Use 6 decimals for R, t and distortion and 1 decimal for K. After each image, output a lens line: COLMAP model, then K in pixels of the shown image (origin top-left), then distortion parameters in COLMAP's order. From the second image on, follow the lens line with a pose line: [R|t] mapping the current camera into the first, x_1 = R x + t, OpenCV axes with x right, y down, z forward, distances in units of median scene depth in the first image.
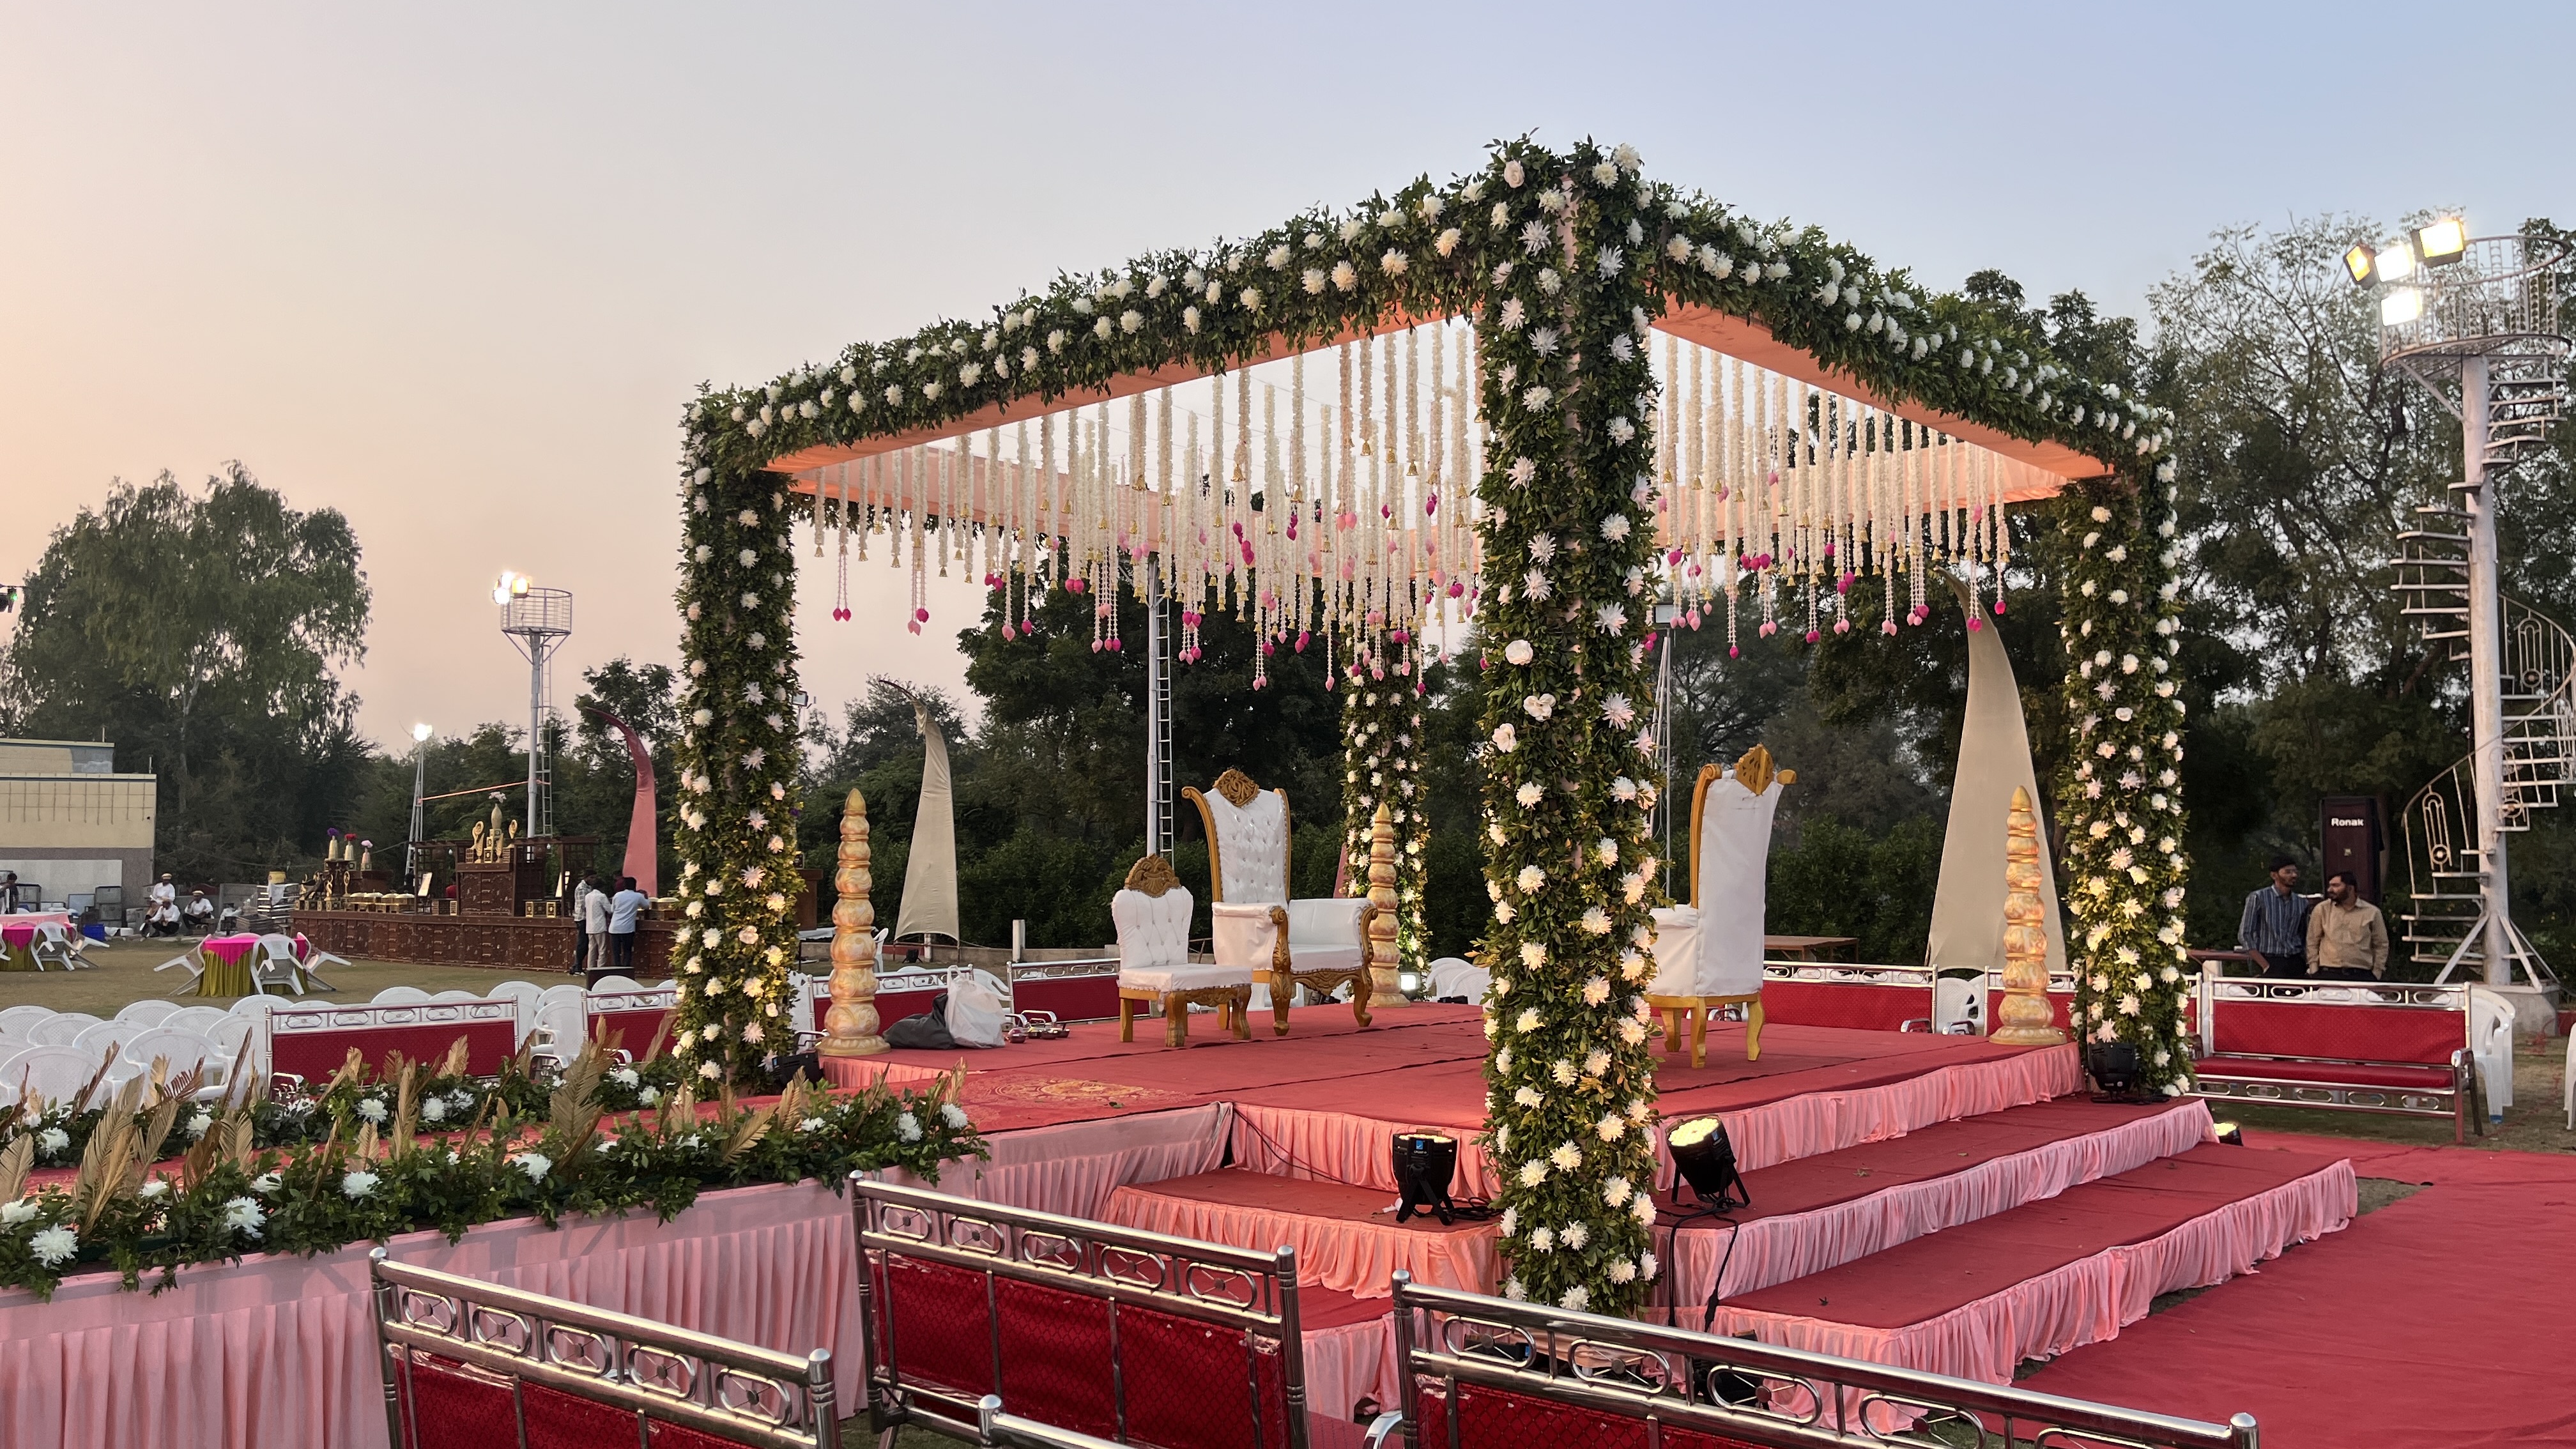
lens RADIAL K [[1978.5, 0, 1310.1], [0, 1978.5, 731.5], [0, 0, 1]] dist [0.042450, -0.004962]
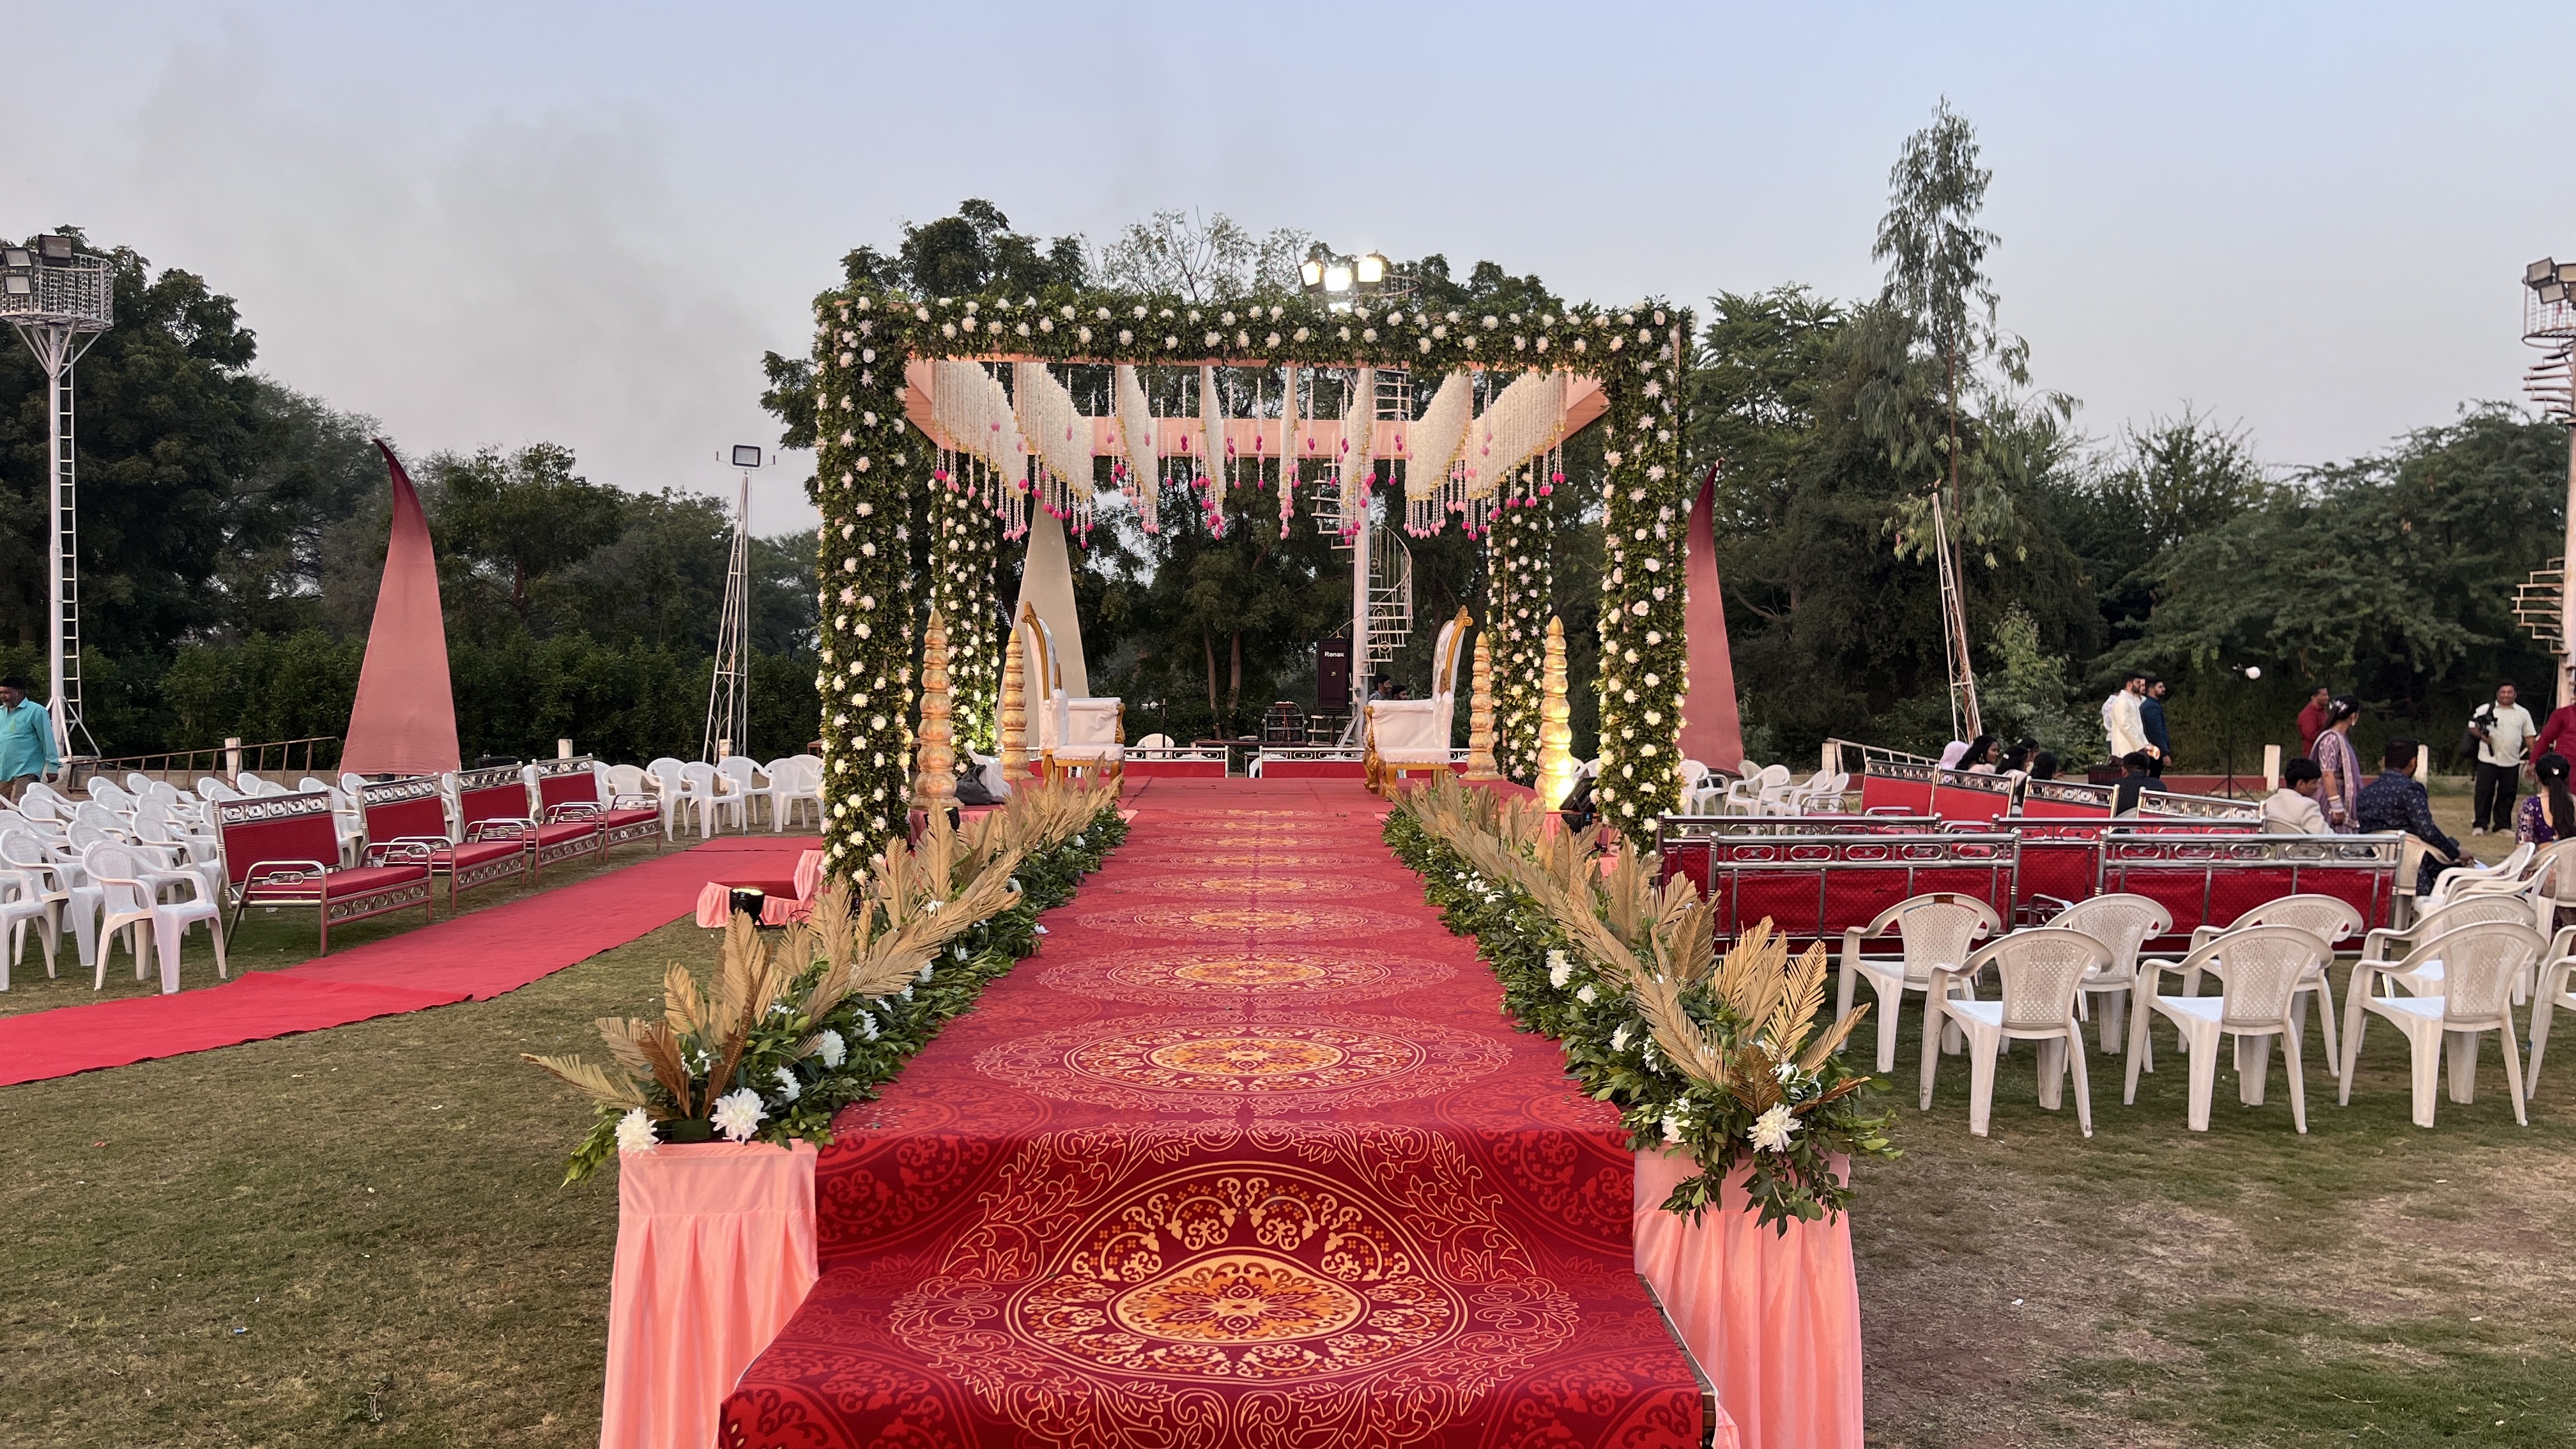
lens RADIAL K [[1978.5, 0, 1310.1], [0, 1978.5, 731.5], [0, 0, 1]] dist [0.042450, -0.004962]
pose [[0.697689, -0.007456, 0.716362, -0.989637], [-0.056747, 0.996229, 0.065637, 0.009451], [-0.714150, -0.086445, 0.694634, -0.090197]]
